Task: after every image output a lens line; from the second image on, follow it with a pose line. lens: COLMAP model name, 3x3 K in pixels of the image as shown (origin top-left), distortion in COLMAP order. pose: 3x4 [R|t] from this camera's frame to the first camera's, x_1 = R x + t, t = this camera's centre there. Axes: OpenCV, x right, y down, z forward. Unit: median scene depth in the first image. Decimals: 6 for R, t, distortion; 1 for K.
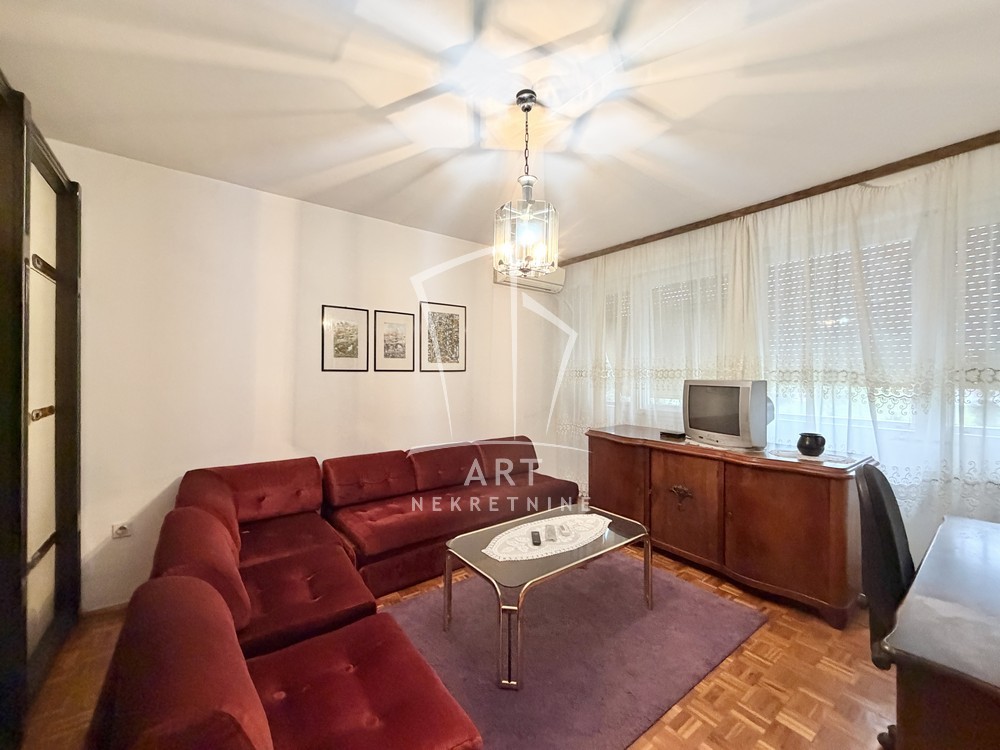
lens RADIAL K [[408.5, 0, 497.9], [0, 408.5, 376.4], [0, 0, 1]] dist [0.000910, -0.000116]
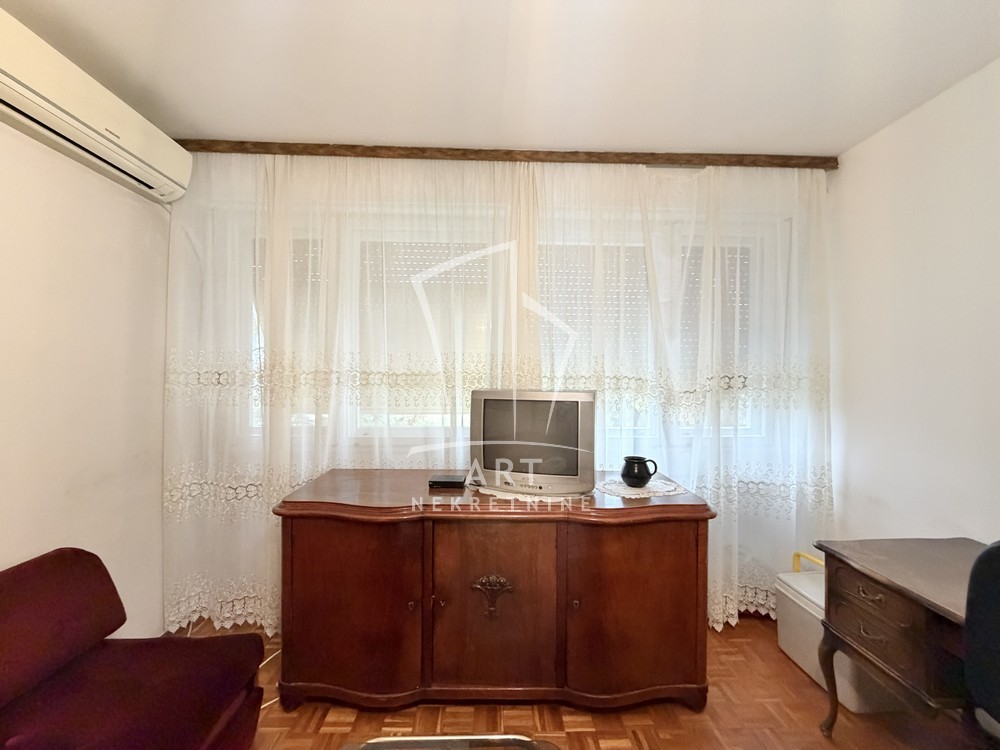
lens RADIAL K [[408.5, 0, 497.9], [0, 408.5, 376.4], [0, 0, 1]] dist [0.000910, -0.000116]
pose [[0.585624, 0.002183, 0.810580, -0.012968], [0.001500, 0.999992, -0.003777, -0.009318], [-0.810581, 0.003428, 0.585616, 0.549862]]
